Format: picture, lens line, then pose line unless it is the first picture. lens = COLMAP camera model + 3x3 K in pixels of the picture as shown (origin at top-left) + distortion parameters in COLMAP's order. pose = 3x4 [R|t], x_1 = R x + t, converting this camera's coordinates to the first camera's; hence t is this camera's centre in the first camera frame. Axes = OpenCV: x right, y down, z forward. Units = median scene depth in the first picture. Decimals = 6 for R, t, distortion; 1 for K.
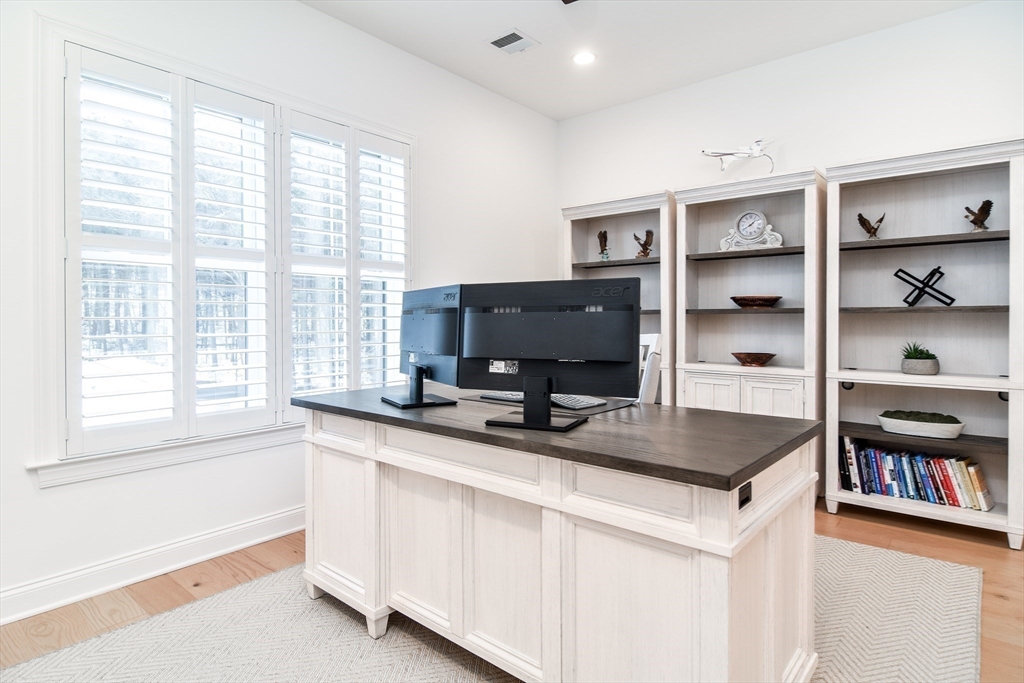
lens RADIAL K [[556.0, 0, 515.5], [0, 556.0, 331.3], [0, 0, 1]] dist [-0.004749, -0.000830]
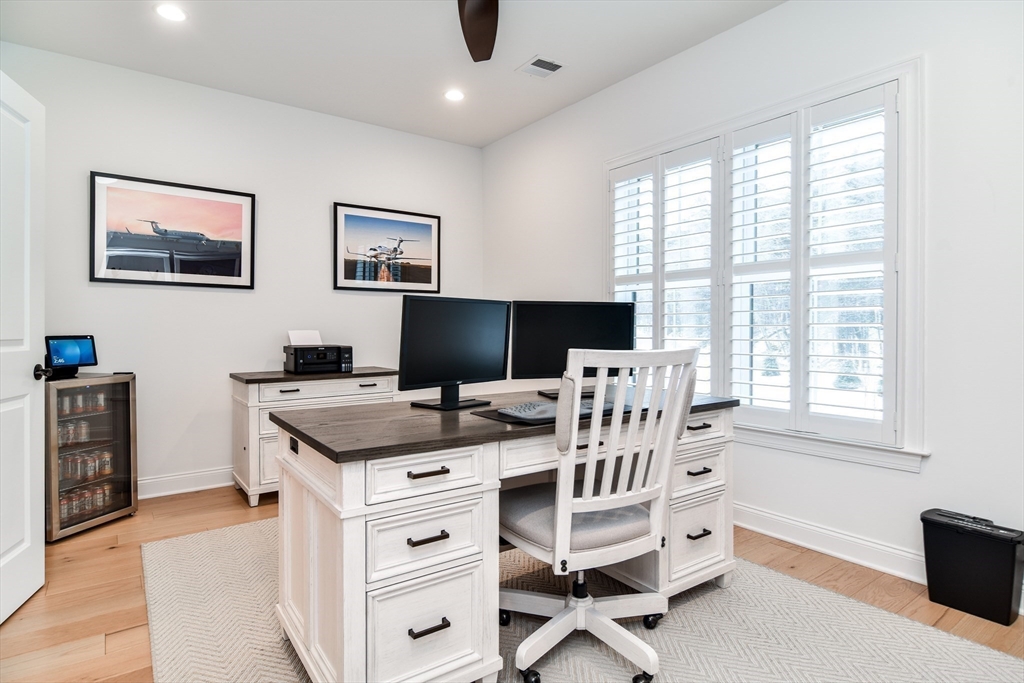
lens RADIAL K [[556.0, 0, 515.5], [0, 556.0, 331.3], [0, 0, 1]] dist [-0.004749, -0.000830]
pose [[-0.238920, 0.010819, -0.970979, 0.768190], [-0.017684, 0.999724, 0.015490, -0.019671], [0.970878, 0.020871, -0.238663, 0.861084]]
